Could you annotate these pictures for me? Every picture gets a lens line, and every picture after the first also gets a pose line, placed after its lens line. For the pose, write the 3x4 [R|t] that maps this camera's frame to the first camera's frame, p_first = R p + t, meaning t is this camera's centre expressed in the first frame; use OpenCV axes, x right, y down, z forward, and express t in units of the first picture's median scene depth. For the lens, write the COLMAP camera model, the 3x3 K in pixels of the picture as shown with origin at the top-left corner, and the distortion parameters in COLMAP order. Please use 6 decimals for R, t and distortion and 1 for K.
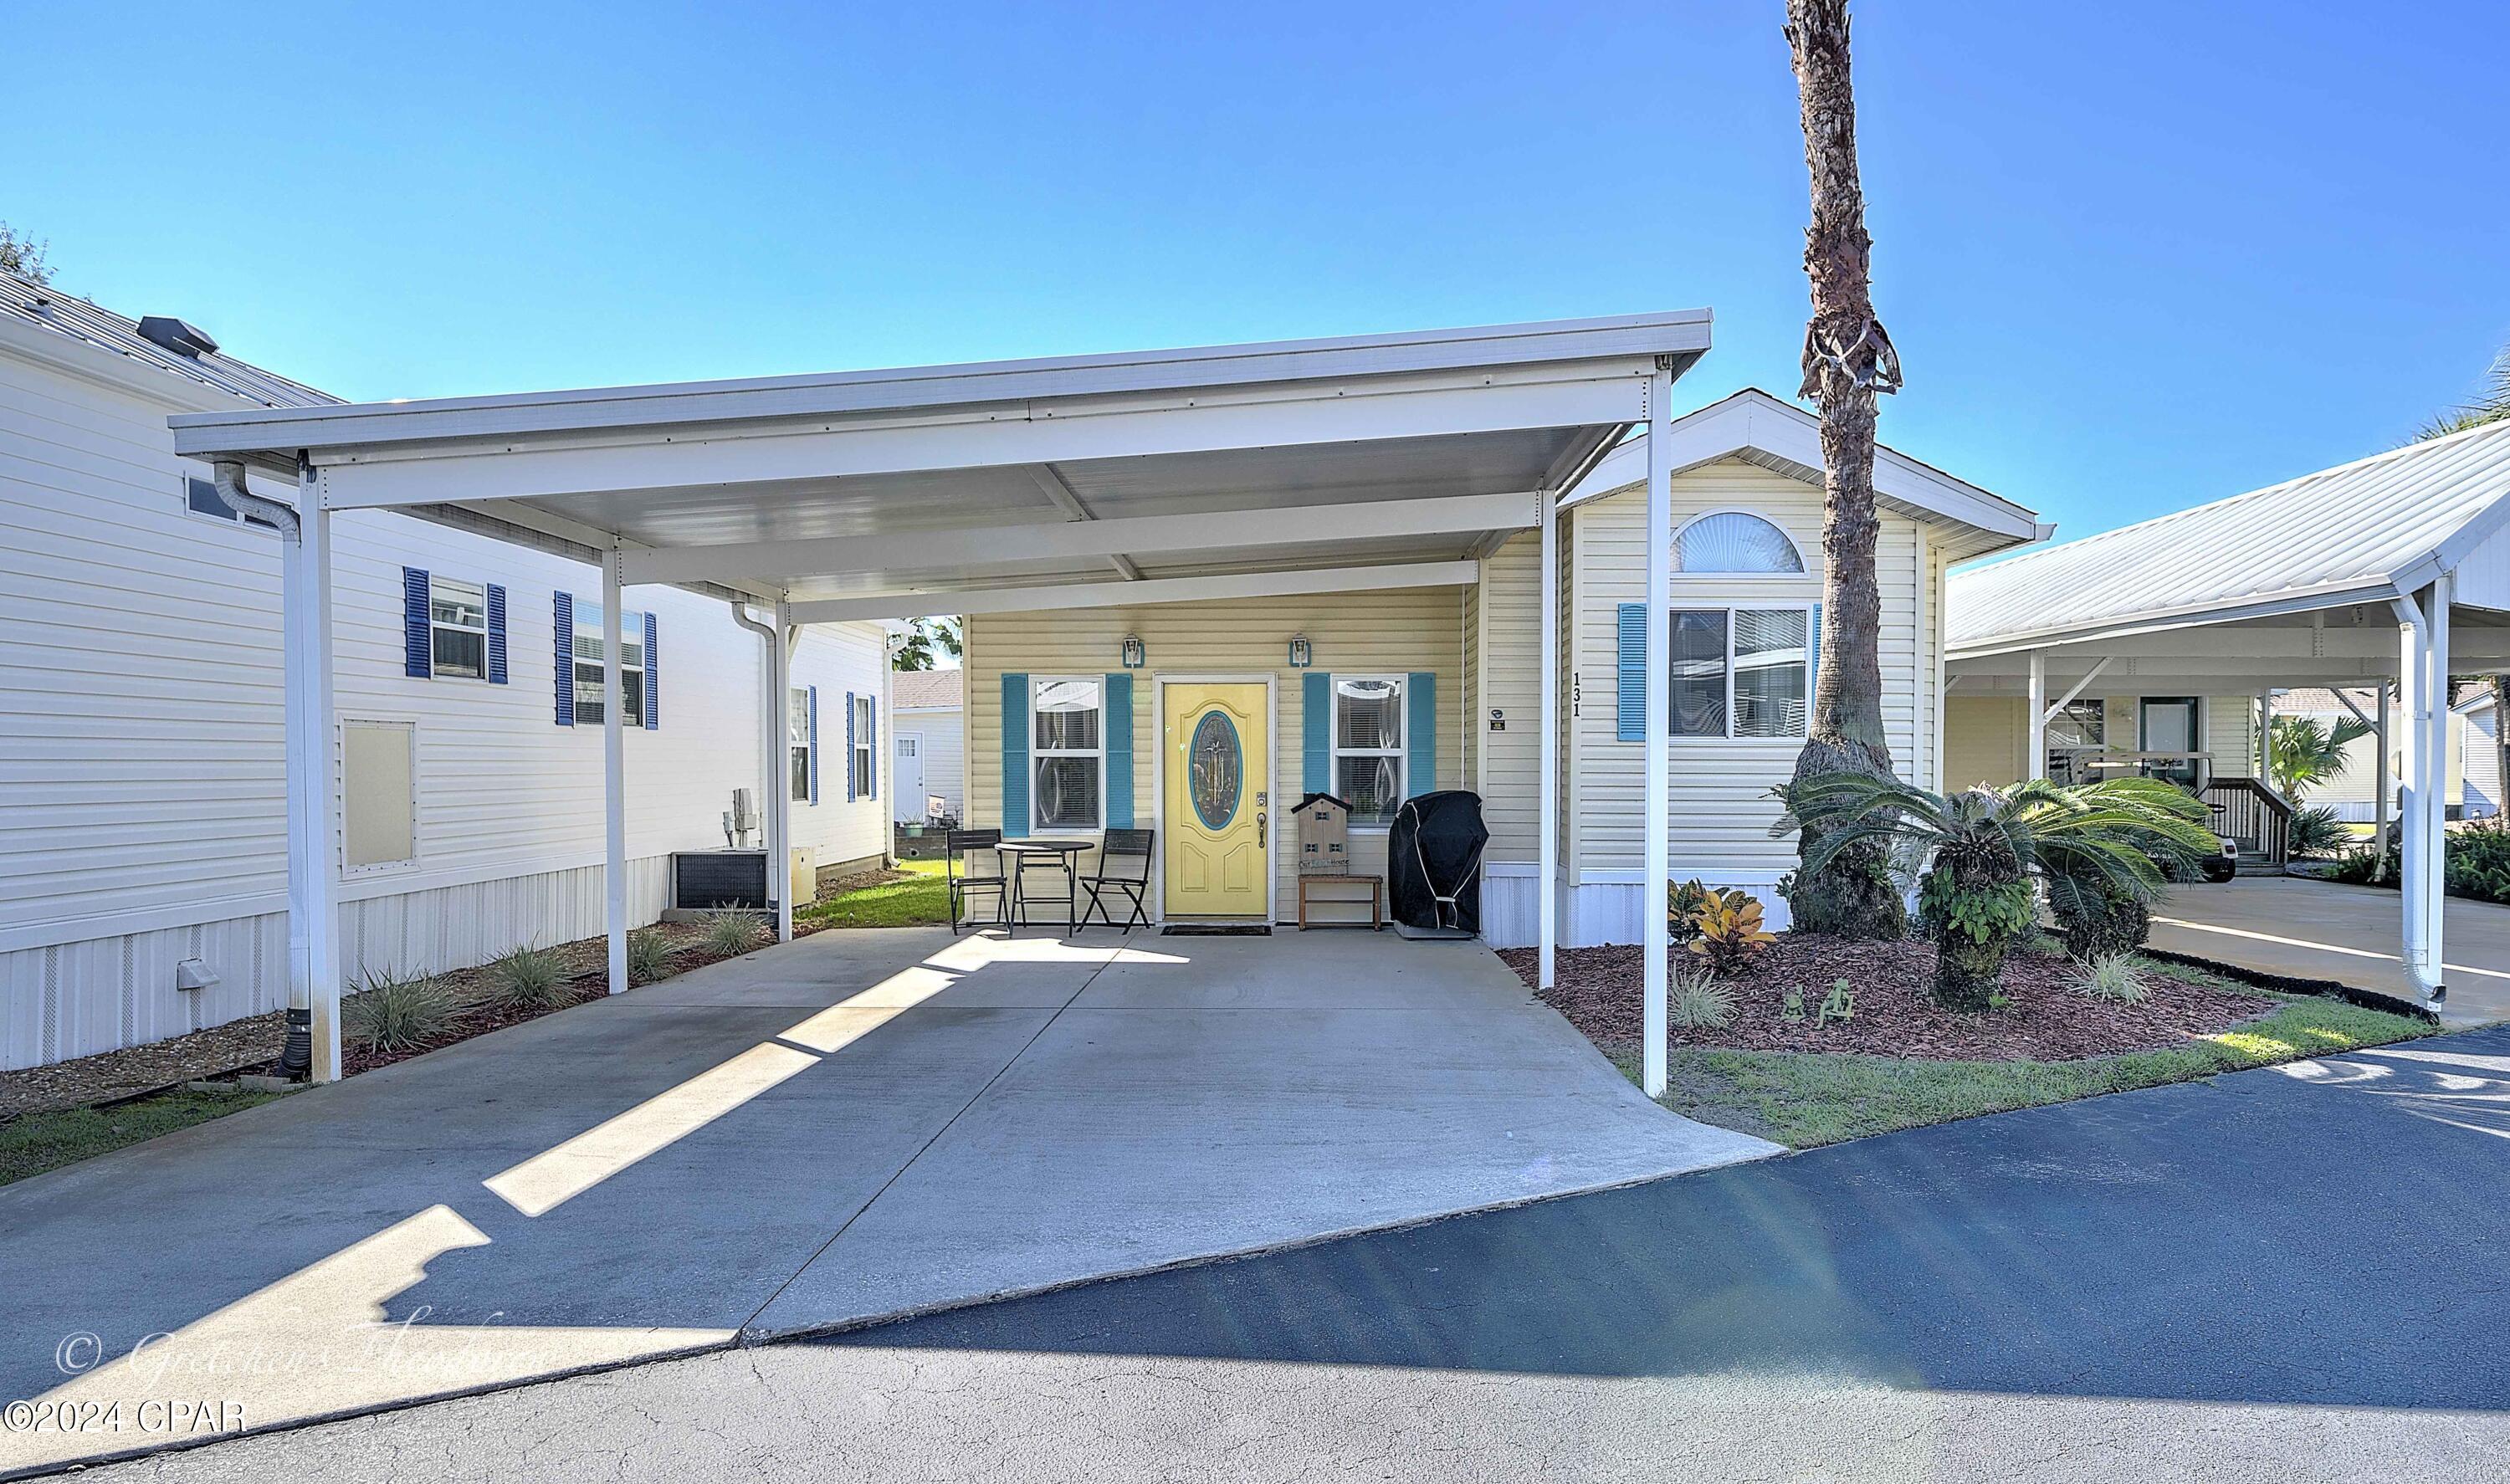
lens RADIAL K [[1361.8, 0, 1267.3], [0, 1361.8, 796.5], [0, 0, 1]] dist [-0.003272, -0.000306]
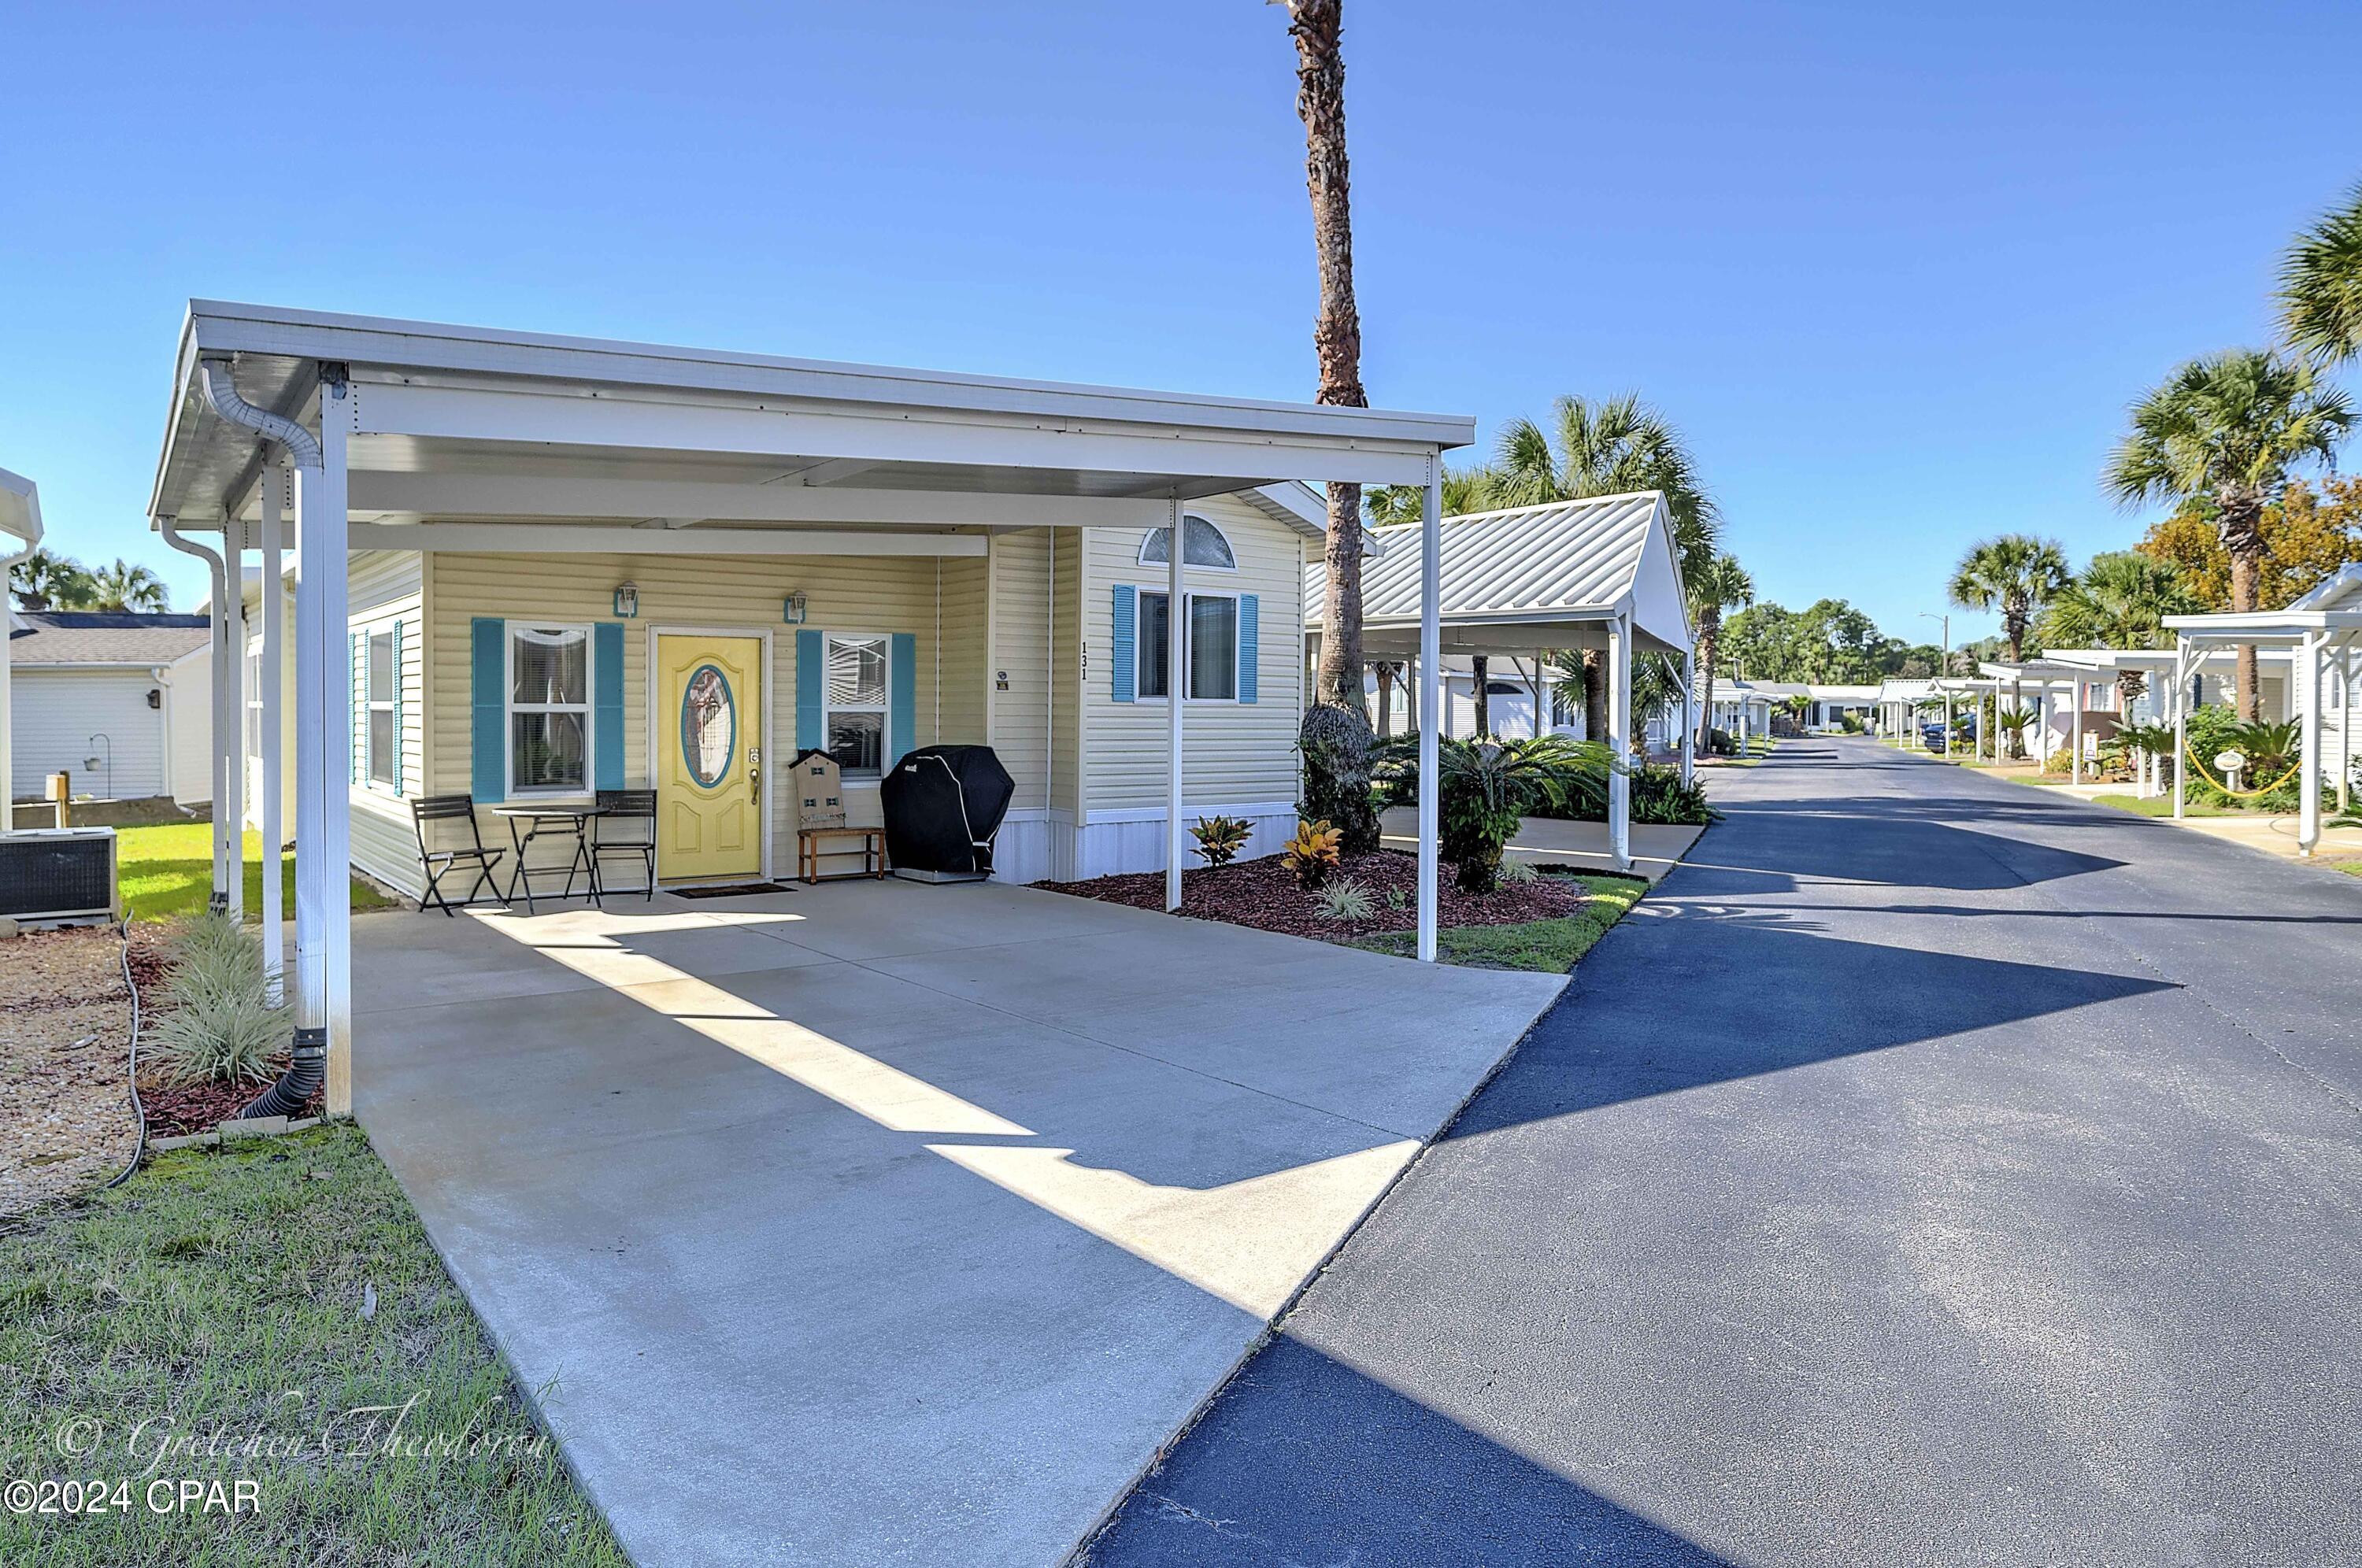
lens RADIAL K [[1438.2, 0, 1165.0], [0, 1438.2, 735.2], [0, 0, 1]] dist [-0.003638, -0.000906]
pose [[0.791007, -0.007296, 0.611764, -0.434212], [0.010597, 0.999942, -0.001776, -0.008237], [-0.611716, 0.007887, 0.791038, -0.008430]]
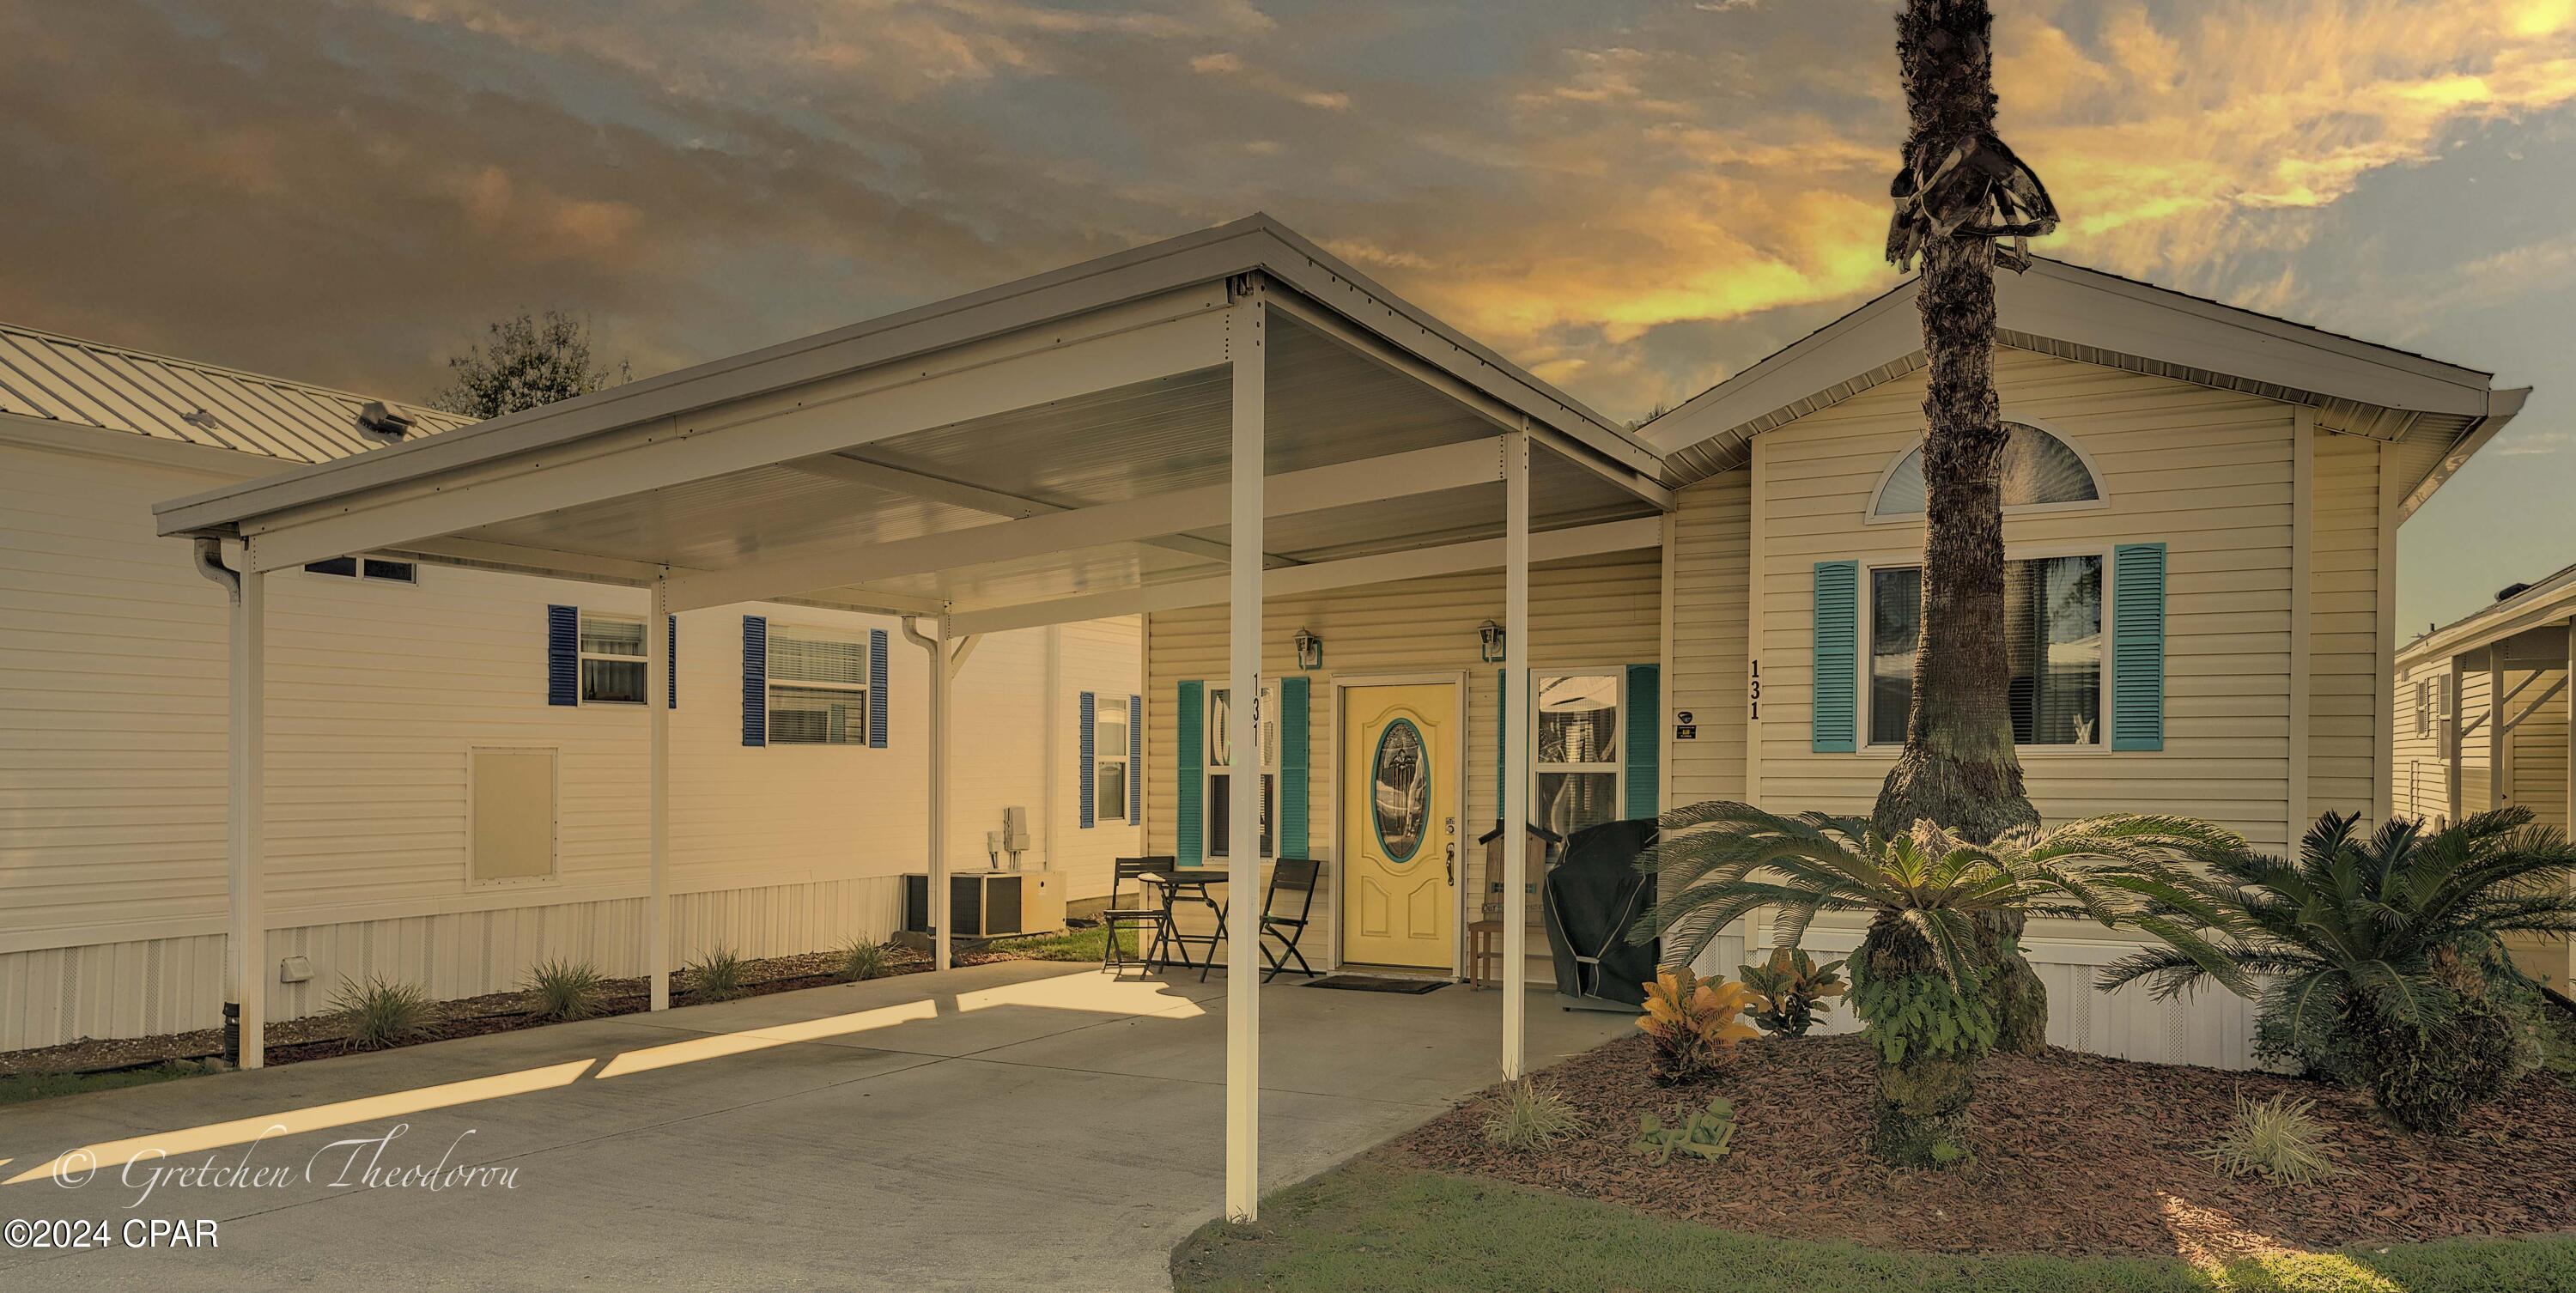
lens RADIAL K [[1637.7, 0, 1273.2], [0, 1637.7, 798.3], [0, 0, 1]] dist [0.003170, 0.001873]
pose [[0.886140, 0.003890, -0.463401, 0.378415], [-0.007063, 0.999962, -0.005113, -0.009358], [0.463363, 0.007804, 0.886134, 0.088482]]
